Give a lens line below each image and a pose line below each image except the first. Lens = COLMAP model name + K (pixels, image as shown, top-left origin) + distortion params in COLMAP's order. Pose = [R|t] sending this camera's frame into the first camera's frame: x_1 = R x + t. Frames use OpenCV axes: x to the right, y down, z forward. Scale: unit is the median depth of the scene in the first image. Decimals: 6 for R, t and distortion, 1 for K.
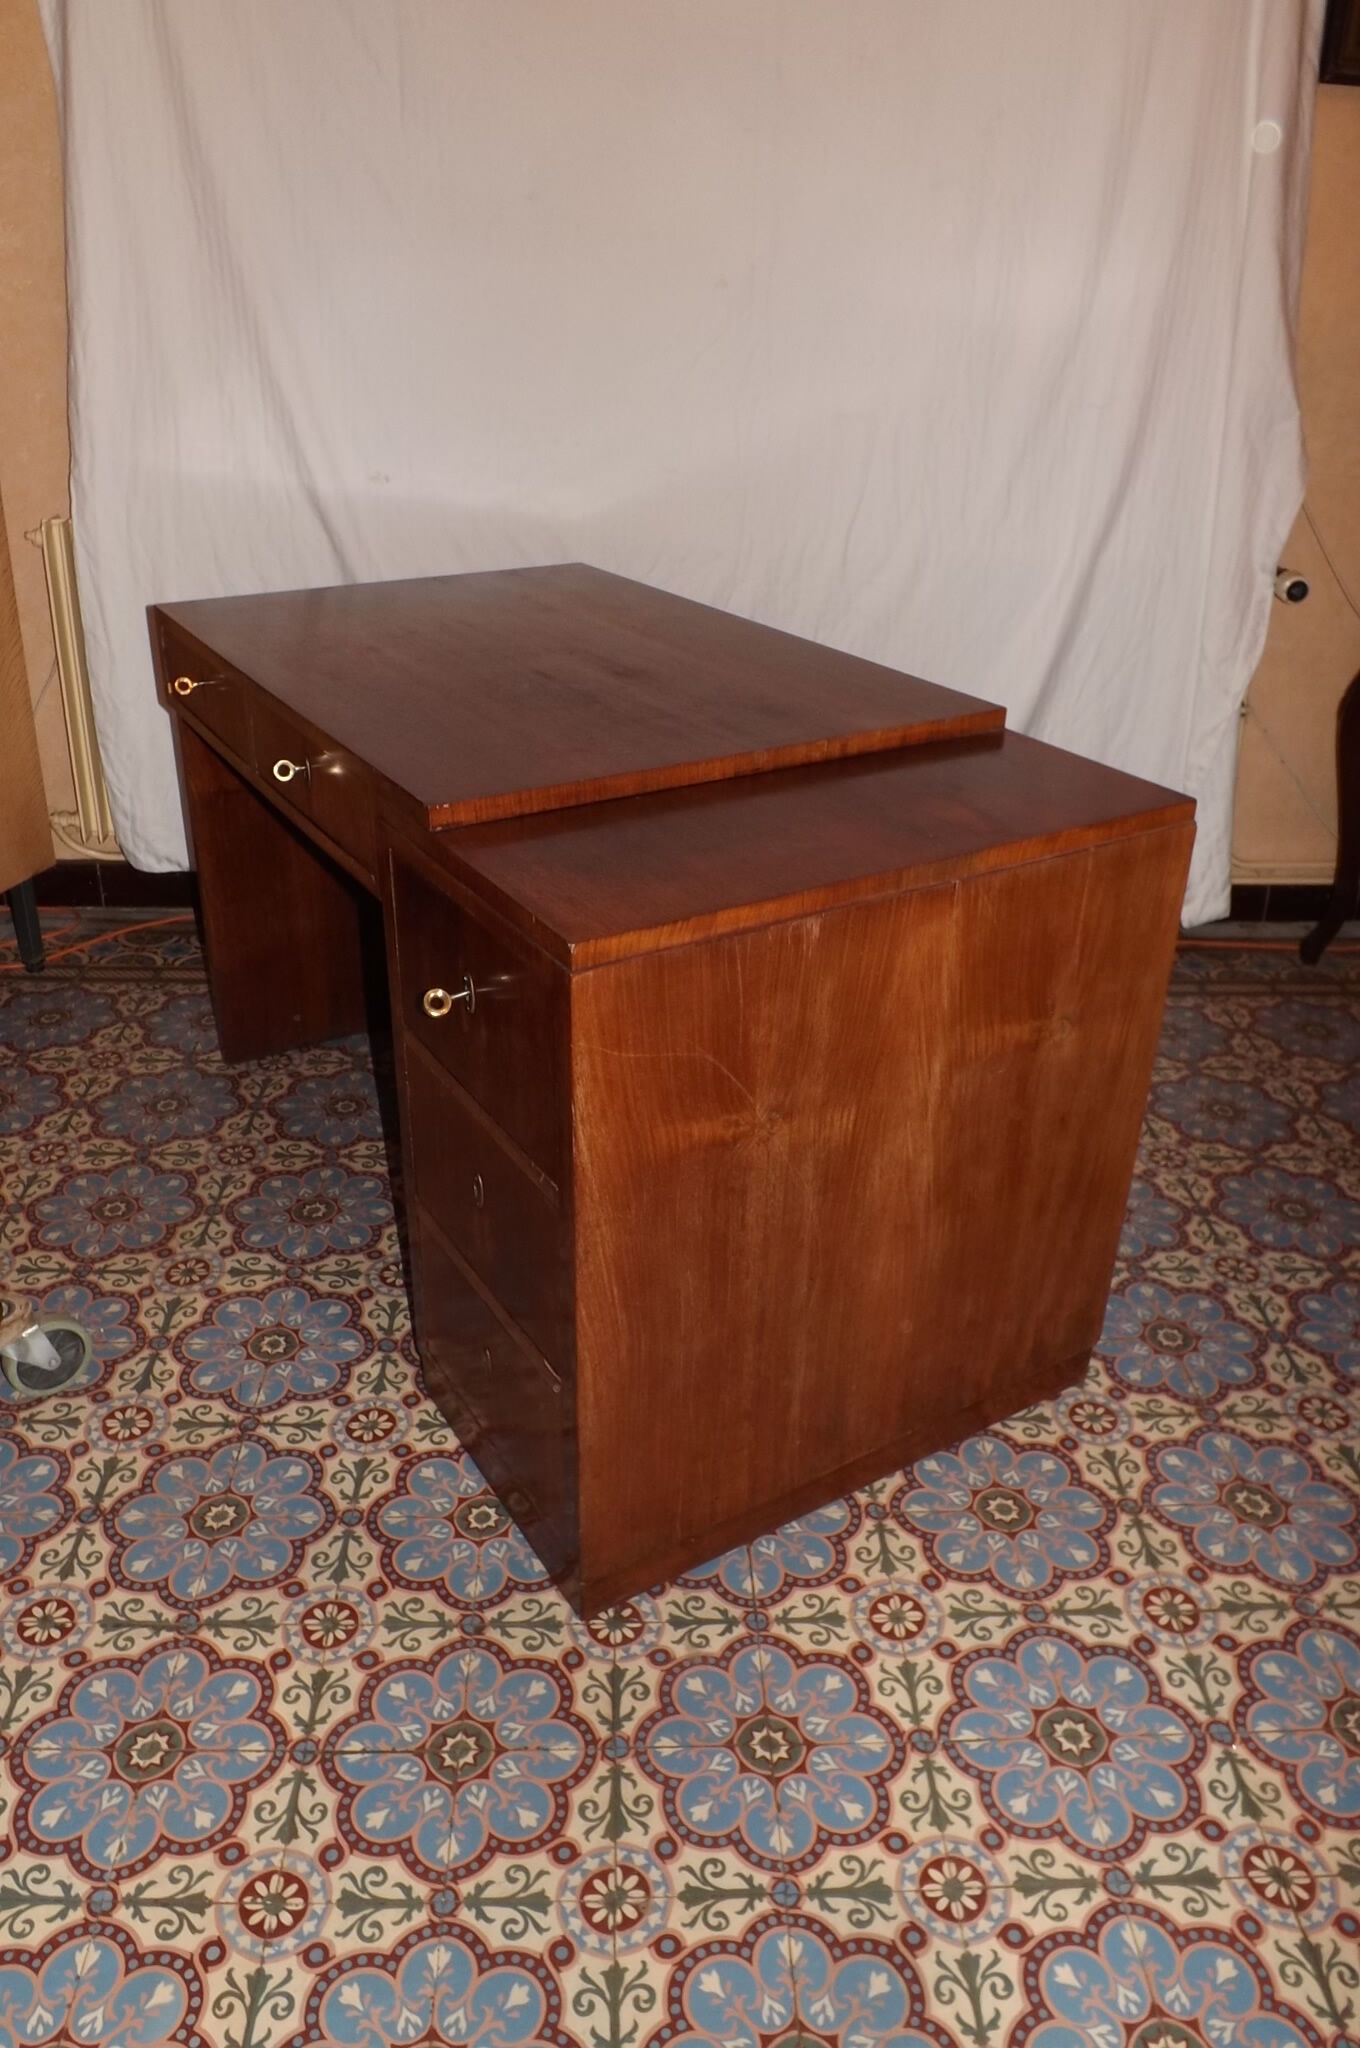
lens RADIAL K [[1491.9, 0, 663.0], [0, 1491.9, 1032.6], [0, 0, 1]] dist [-0.070966, 0.029905]
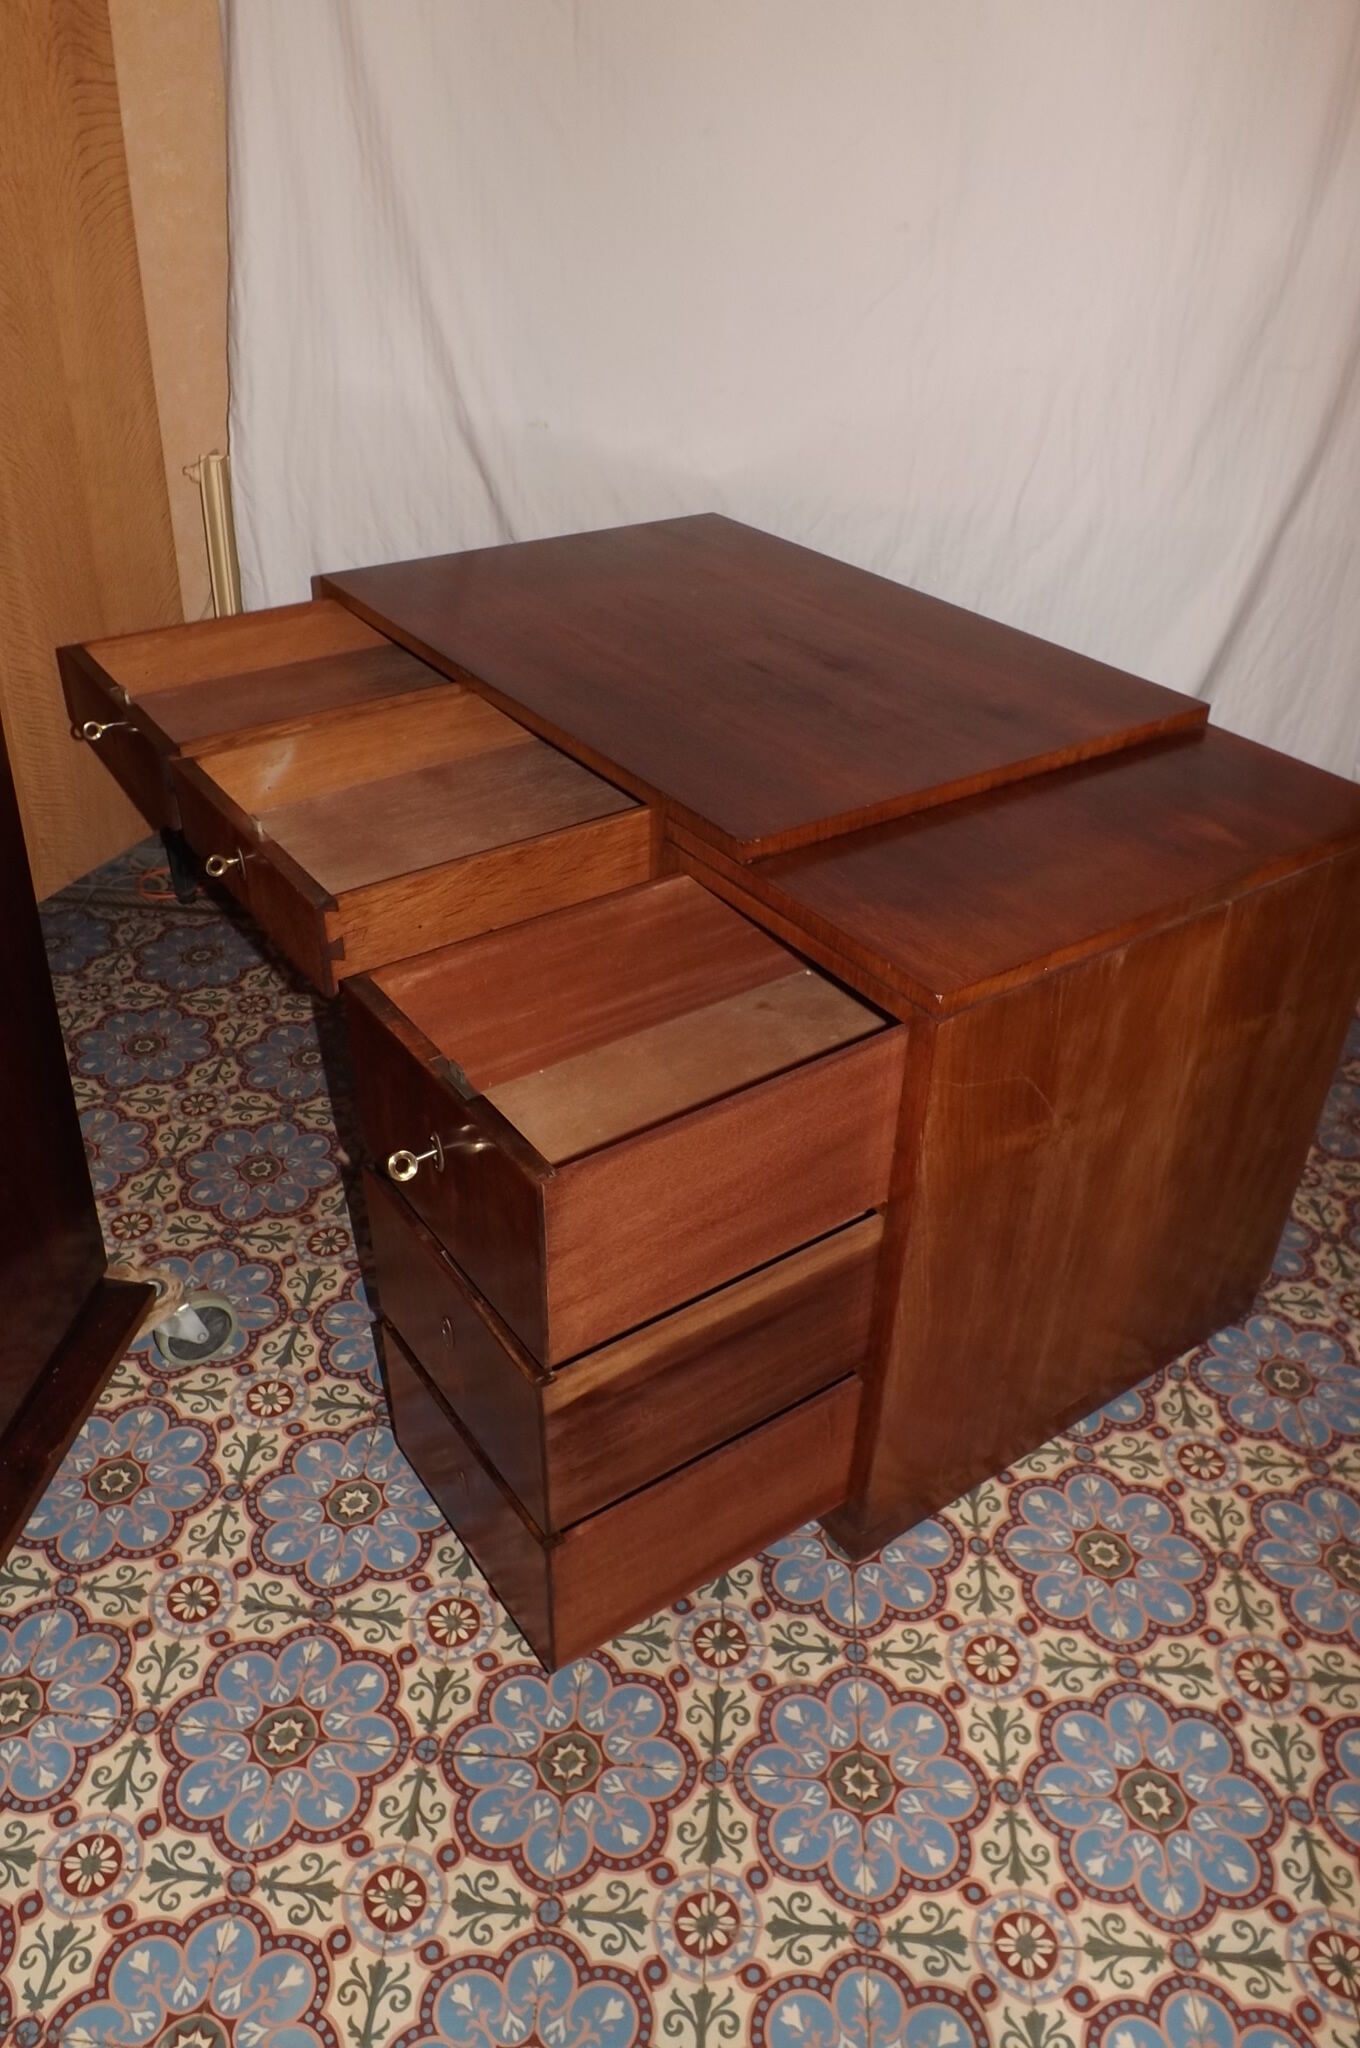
lens RADIAL K [[1491.9, 0, 675.5], [0, 1491.9, 1028.5], [0, 0, 1]] dist [-0.070966, 0.029905]
pose [[0.997703, -0.028745, 0.061332, -0.258894], [0.022543, 0.994780, 0.099518, -0.119376], [-0.063872, -0.097907, 0.993144, -0.052411]]
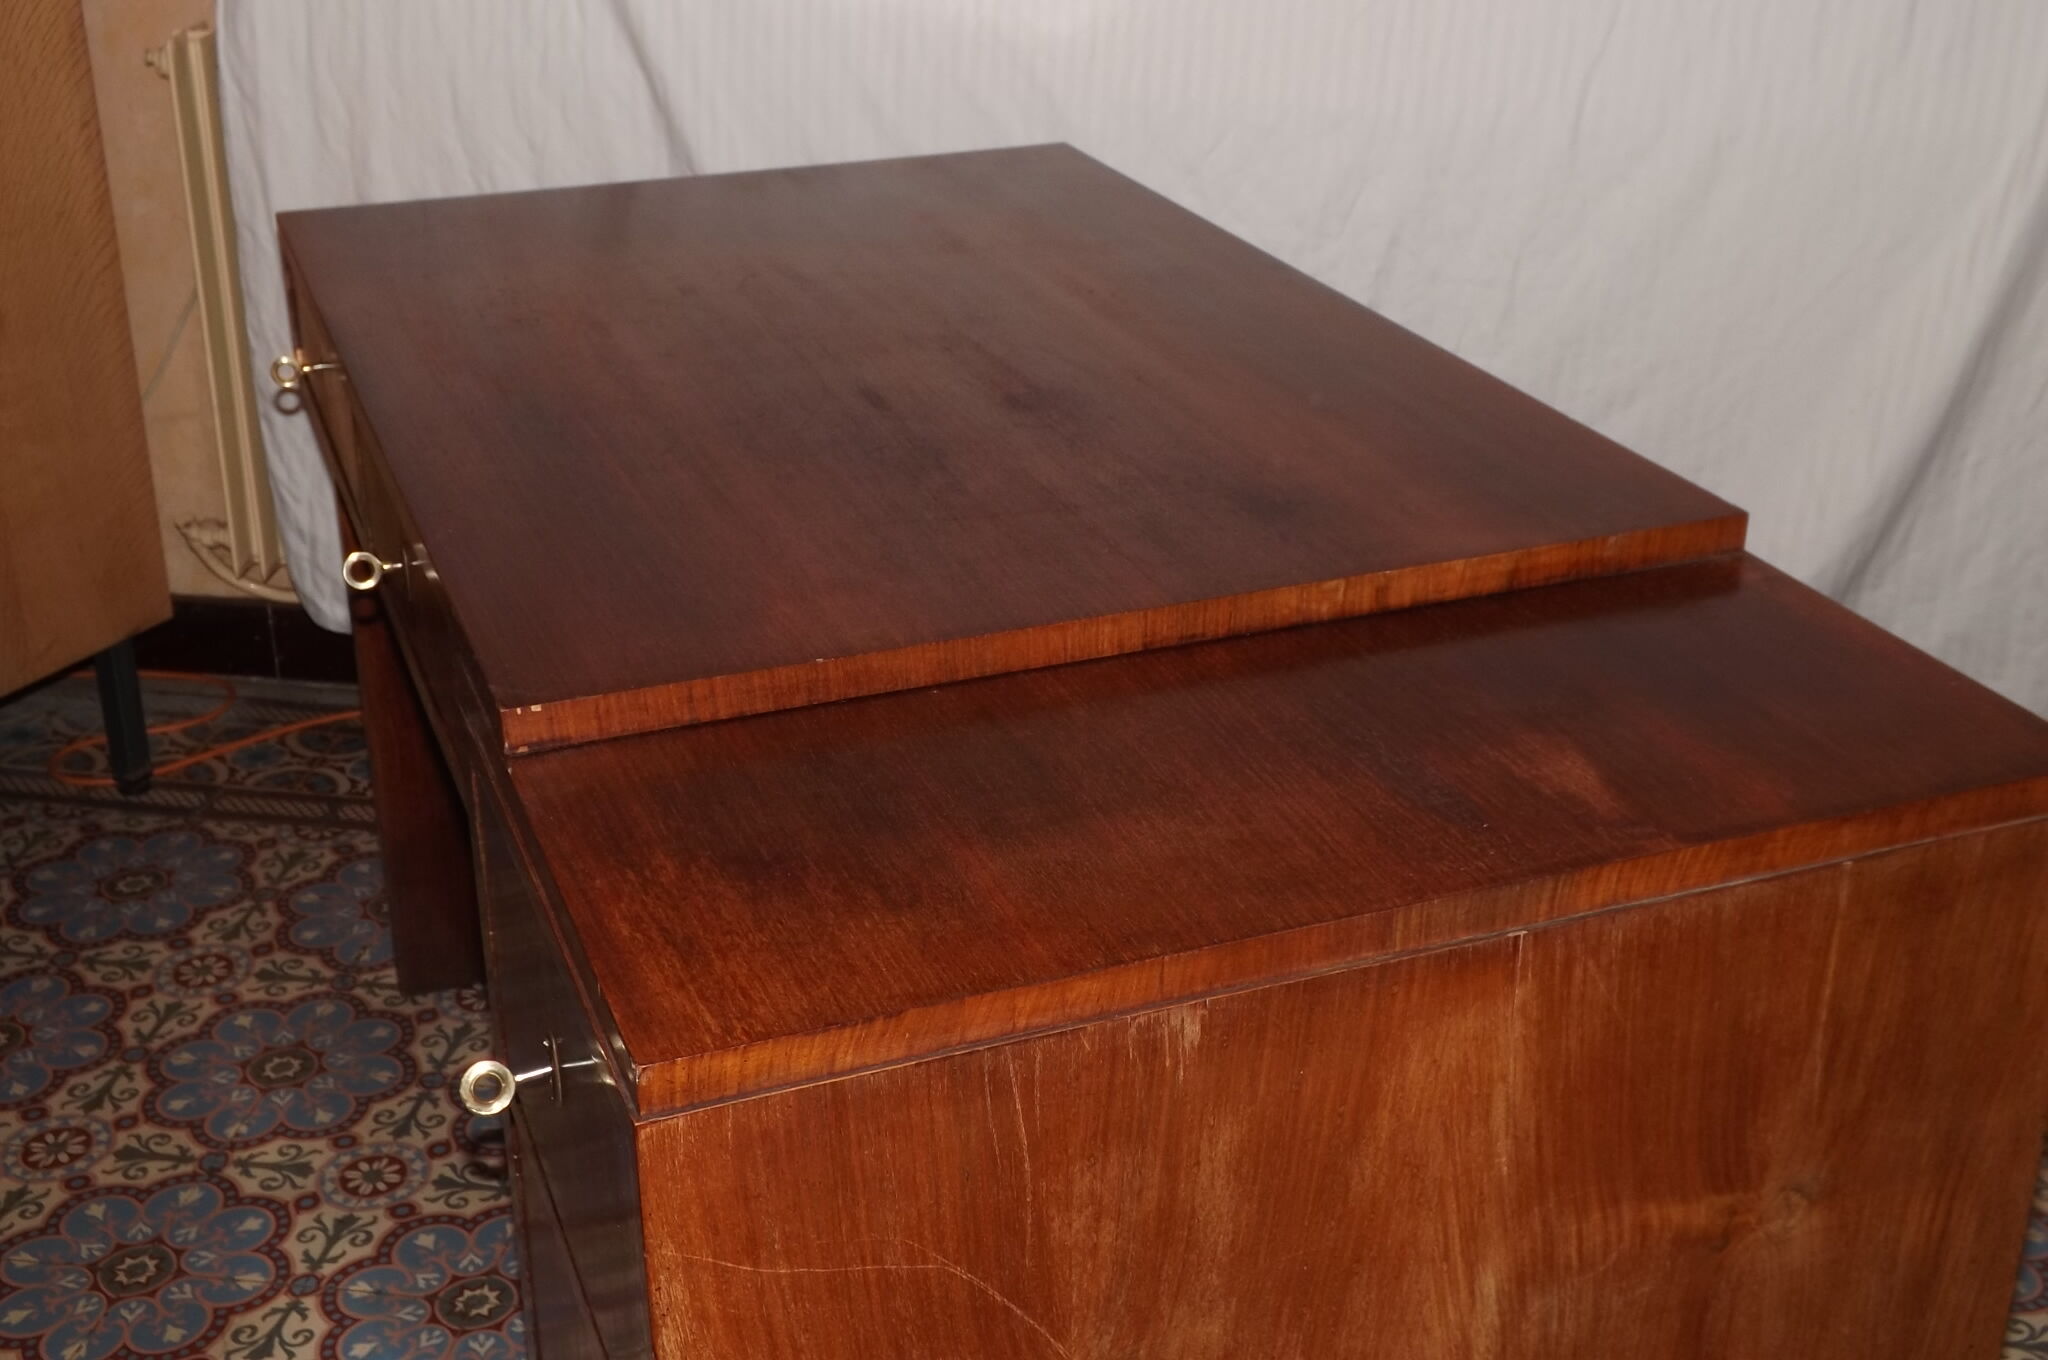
lens RADIAL K [[2445.4, 0, 993.7], [0, 2445.4, 726.5], [0, 0, 1]] dist [0.055994, 0.000000]
pose [[0.982962, 0.062803, -0.172747, 0.152783], [-0.067949, 0.997399, -0.024031, -0.129339], [0.170788, 0.035360, 0.984673, 0.172421]]
